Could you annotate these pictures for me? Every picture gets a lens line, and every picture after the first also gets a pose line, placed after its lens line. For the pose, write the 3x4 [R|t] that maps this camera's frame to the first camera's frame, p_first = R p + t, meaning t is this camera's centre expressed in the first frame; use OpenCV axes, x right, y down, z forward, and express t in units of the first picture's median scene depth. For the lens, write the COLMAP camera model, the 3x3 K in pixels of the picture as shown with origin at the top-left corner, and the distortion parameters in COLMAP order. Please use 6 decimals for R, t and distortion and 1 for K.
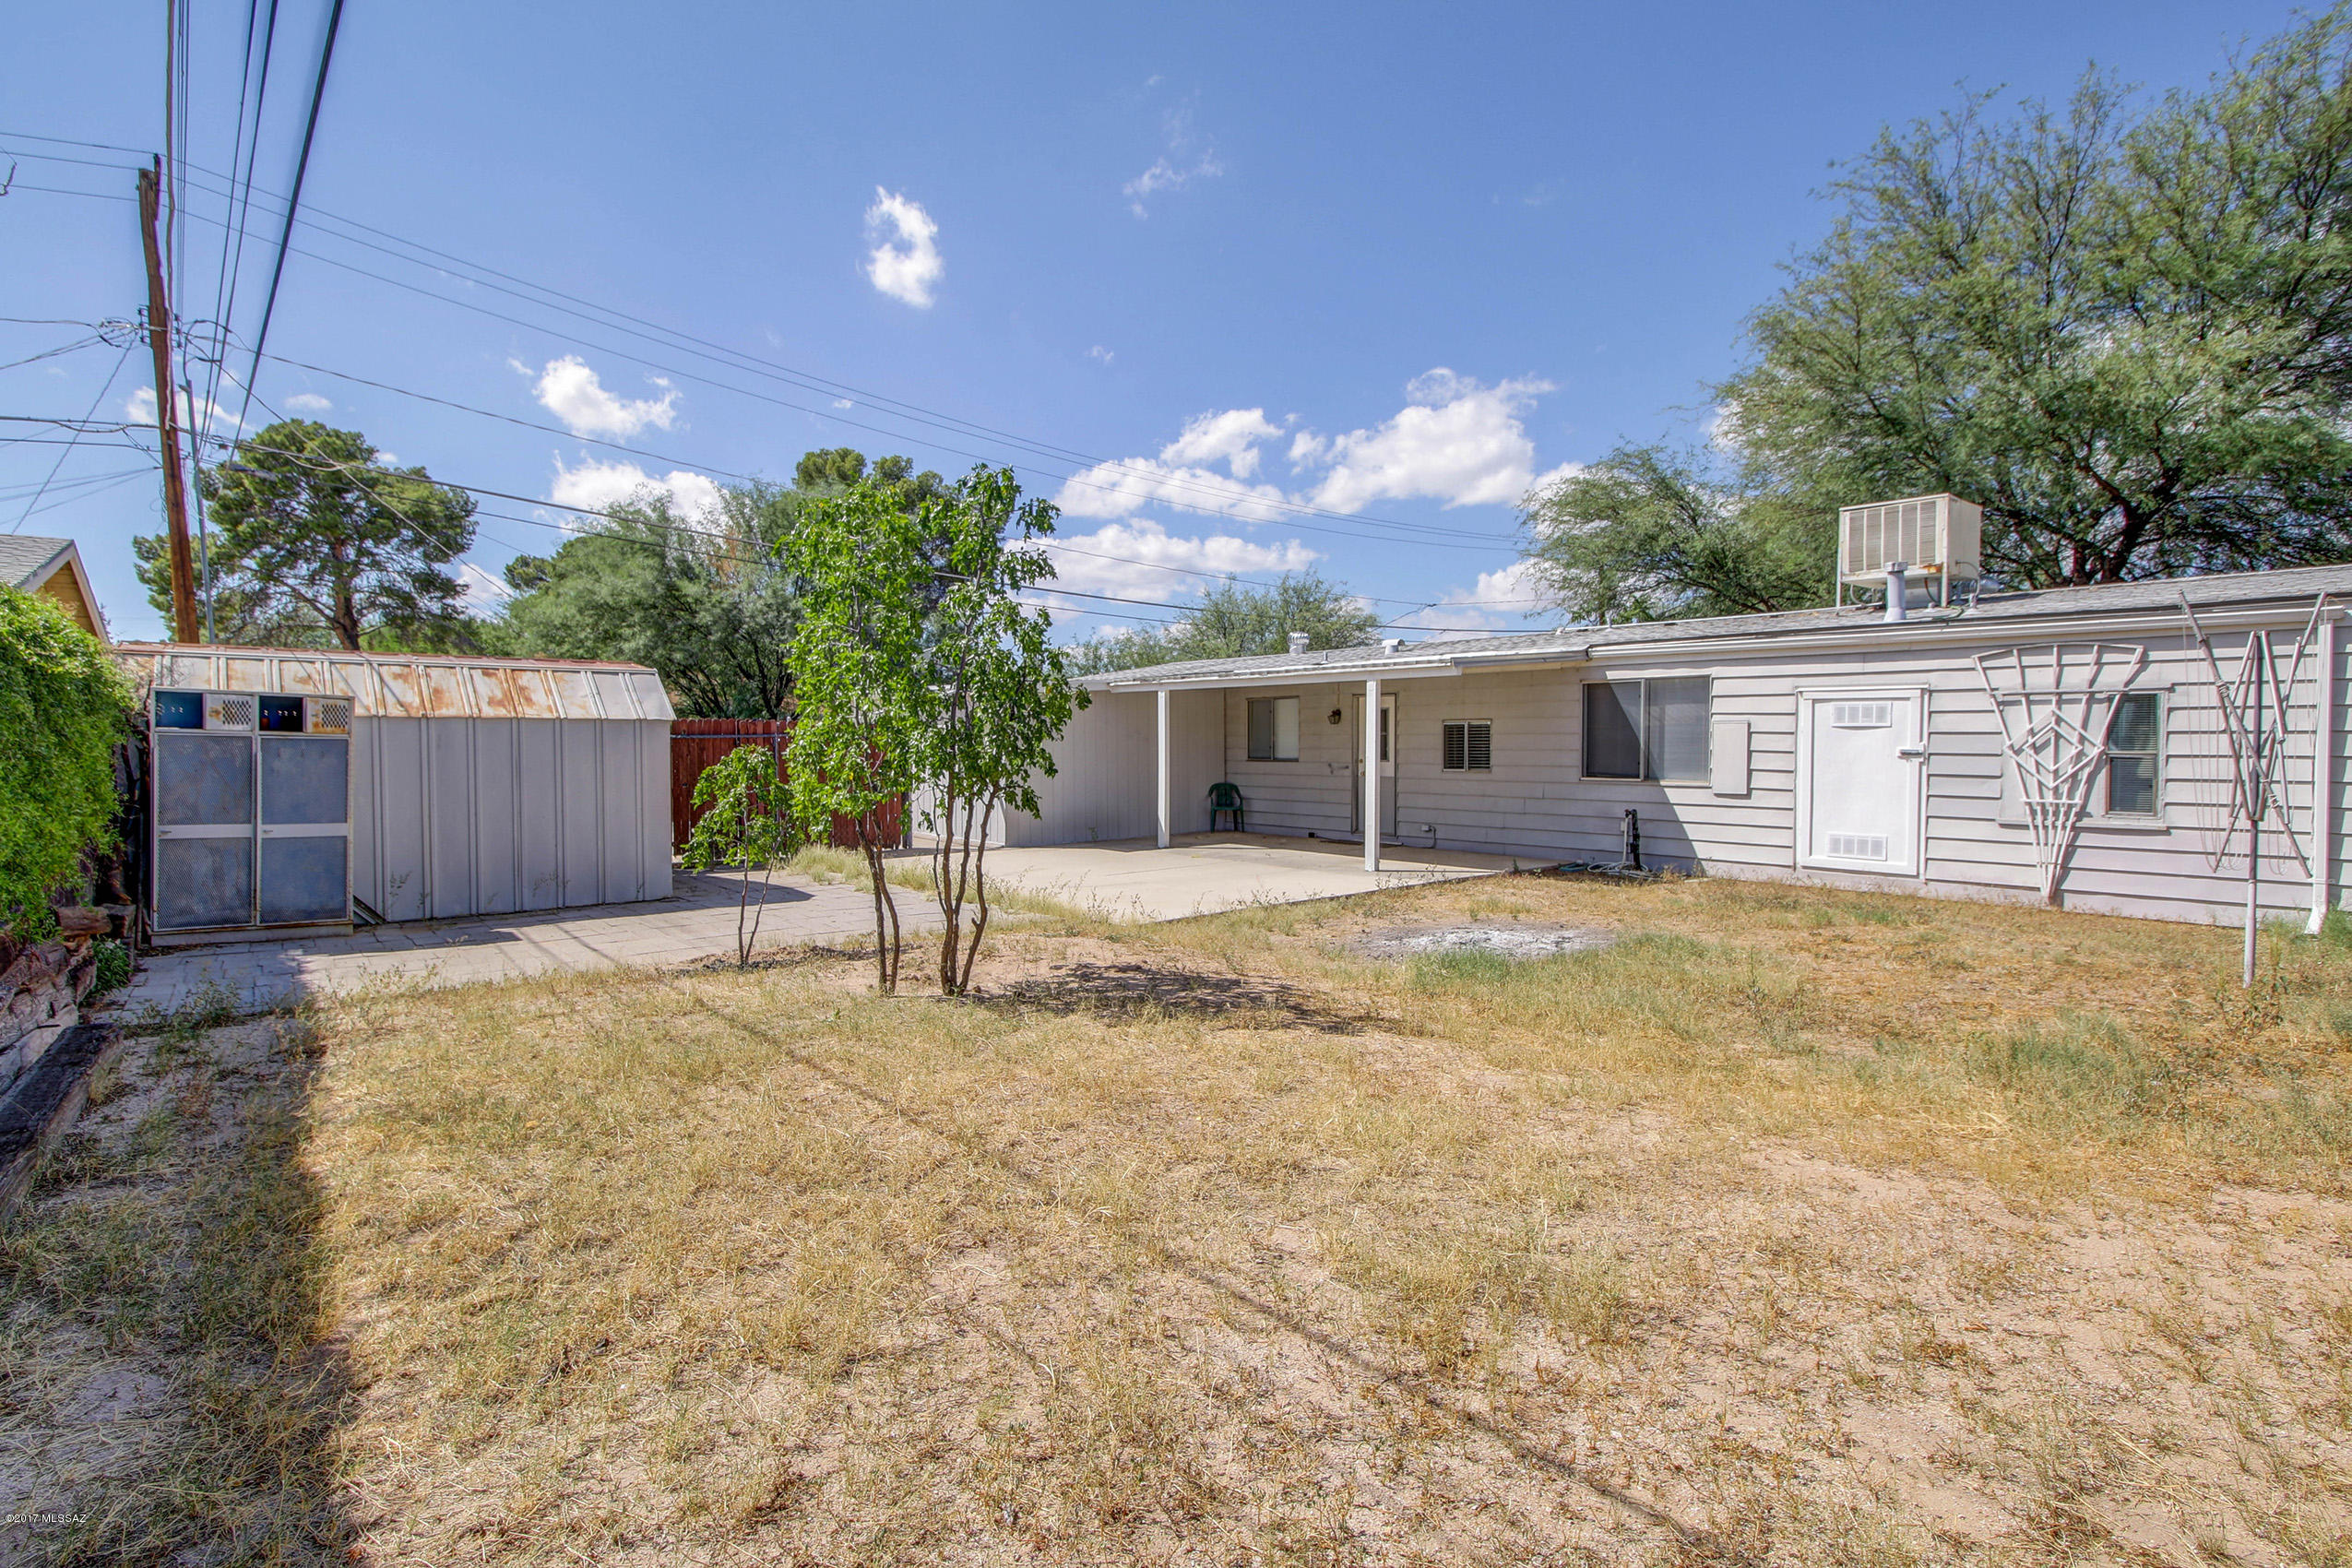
lens RADIAL K [[1171.1, 0, 1176.0], [0, 1171.1, 784.0], [0, 0, 1]] dist [0.024819, 0.000121]
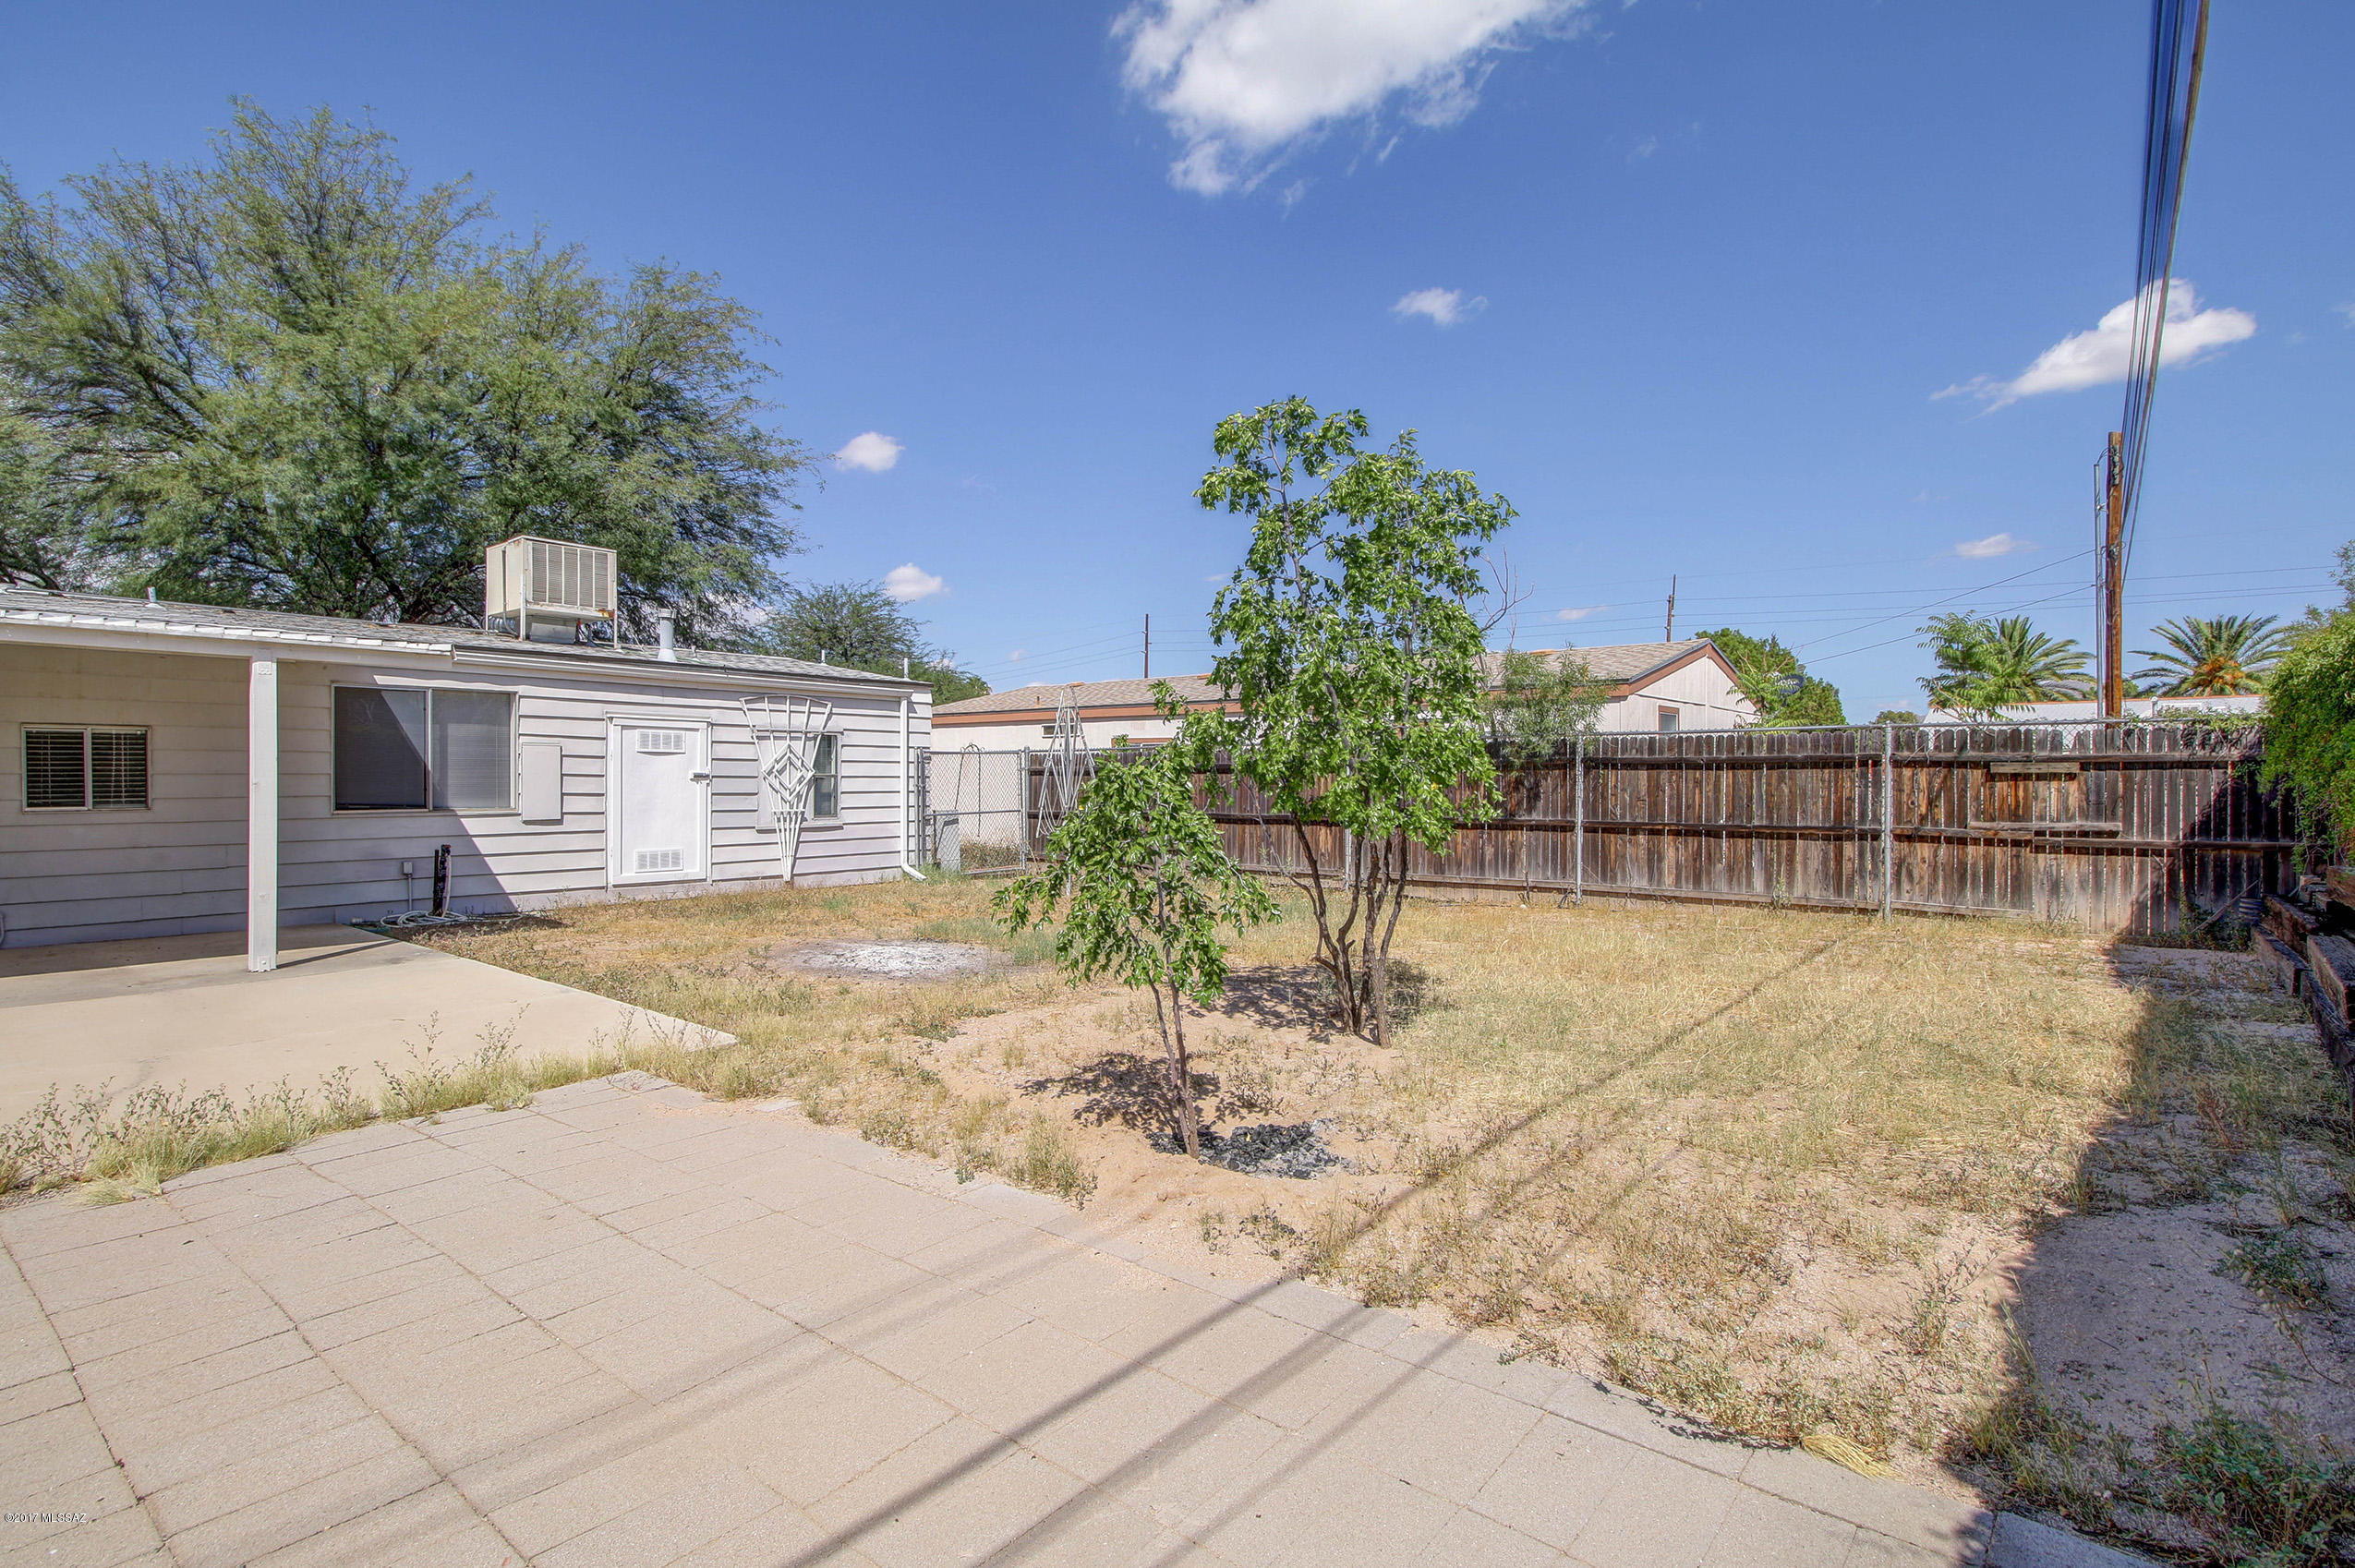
lens RADIAL K [[1172.5, 0, 1177.5], [0, 1172.5, 784.0], [0, 0, 1]] dist [0.024819, 0.000121]
pose [[-0.197508, -0.009323, 0.980257, -0.583269], [0.032743, 0.999334, 0.016101, -0.019850], [-0.979754, 0.035277, -0.197072, 0.708527]]
